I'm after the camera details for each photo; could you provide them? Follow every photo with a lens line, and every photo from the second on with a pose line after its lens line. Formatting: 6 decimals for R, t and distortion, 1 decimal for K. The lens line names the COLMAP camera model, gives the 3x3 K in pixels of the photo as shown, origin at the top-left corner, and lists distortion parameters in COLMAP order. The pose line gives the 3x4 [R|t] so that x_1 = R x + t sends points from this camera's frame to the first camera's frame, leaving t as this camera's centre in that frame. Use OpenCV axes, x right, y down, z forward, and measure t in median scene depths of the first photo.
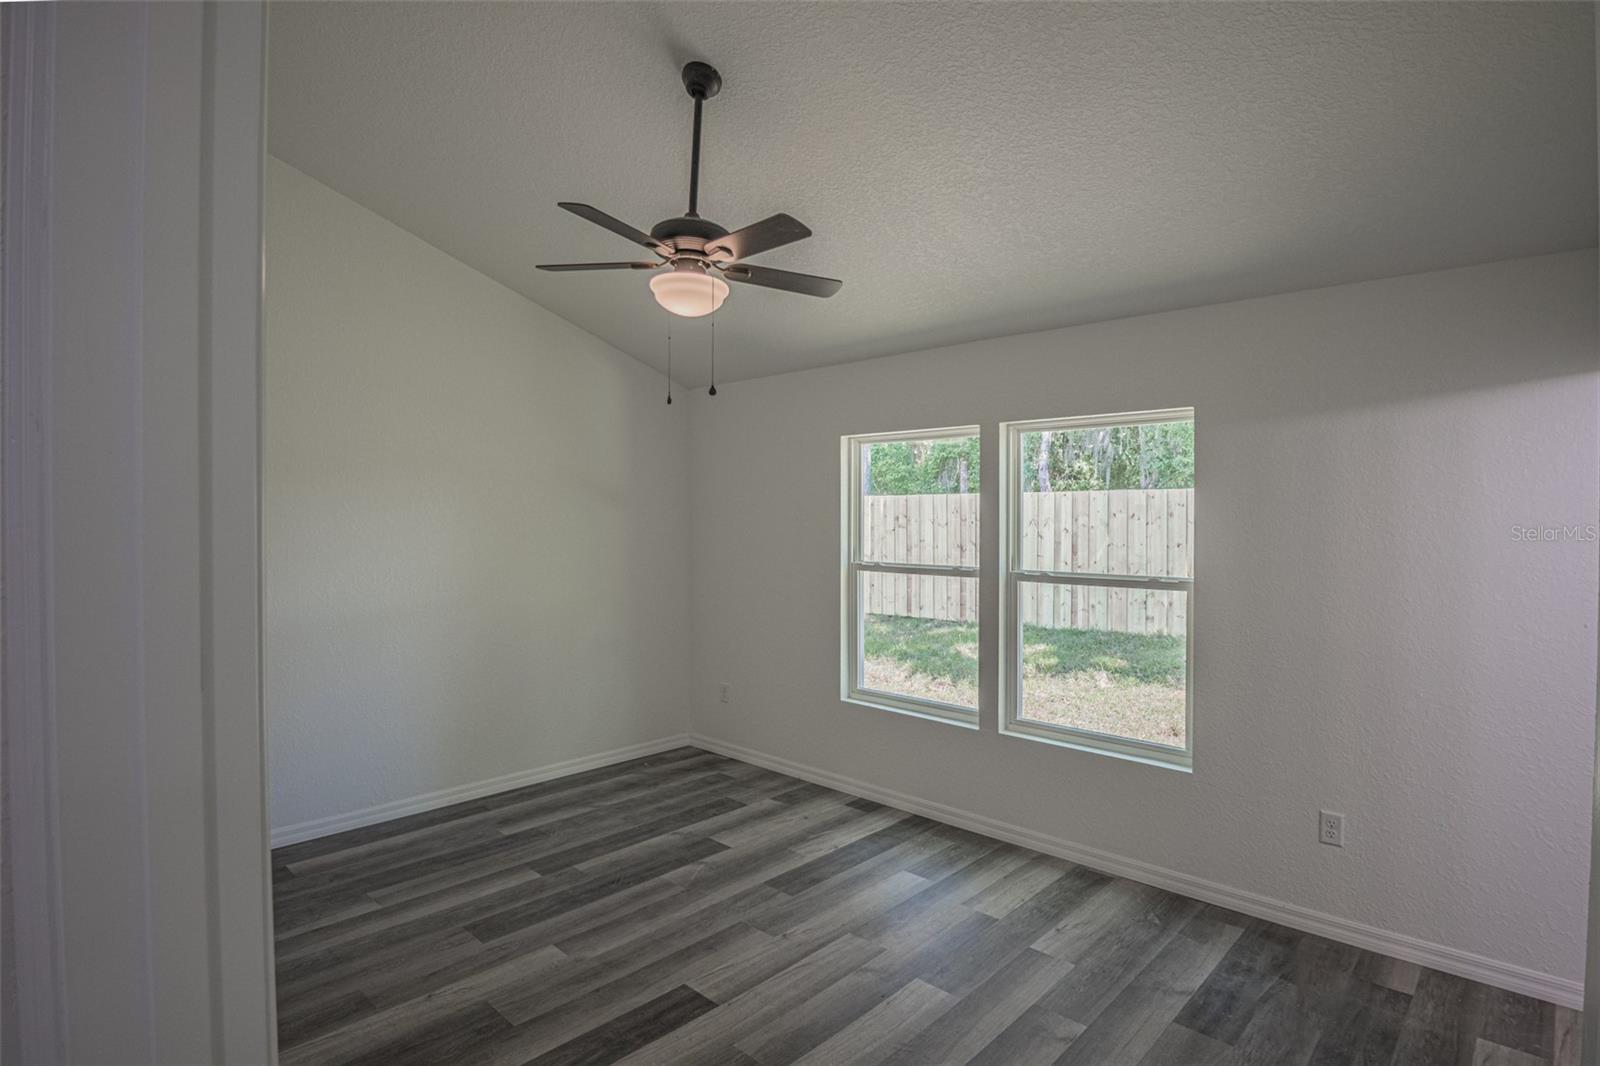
lens RADIAL K [[826.1, 0, 796.0], [0, 826.1, 534.8], [0, 0, 1]] dist [-0.005372, -0.000900]
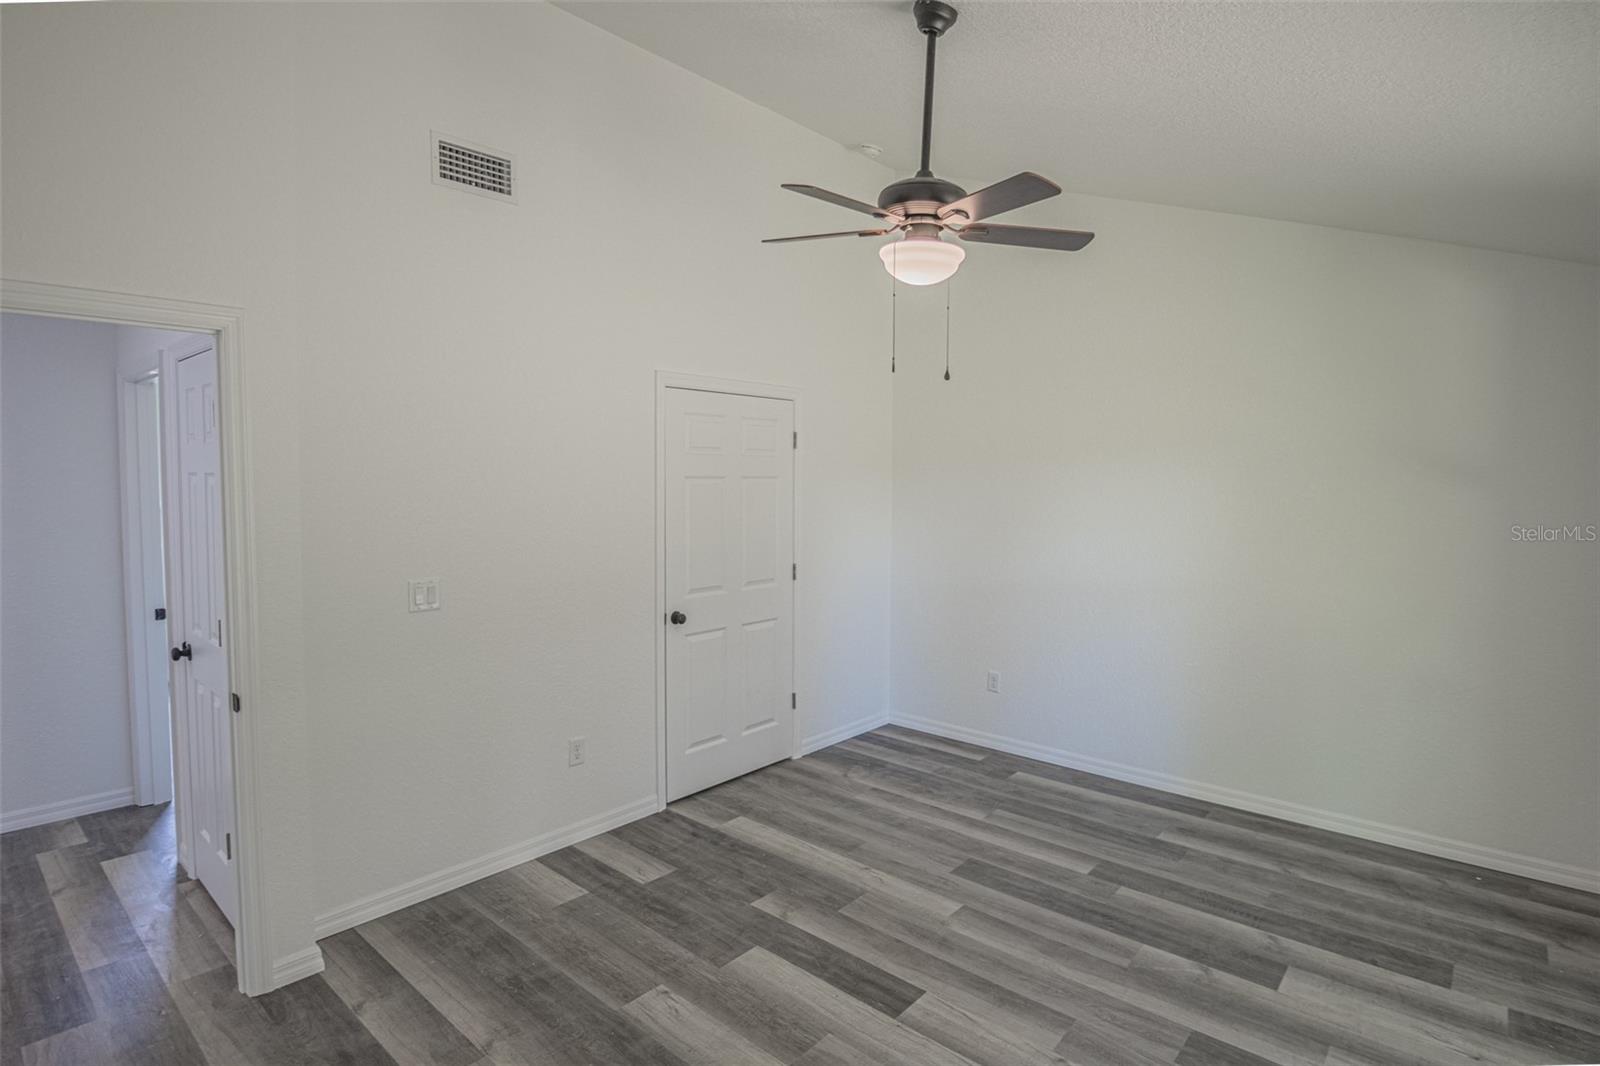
lens RADIAL K [[818.5, 0, 802.7], [0, 818.5, 522.9], [0, 0, 1]] dist [-0.022790, -0.002780]
pose [[0.040326, 0.049954, -0.997937, 0.537586], [-0.027666, 0.998422, 0.048860, -0.023219], [0.998803, 0.025639, 0.041644, 0.570186]]
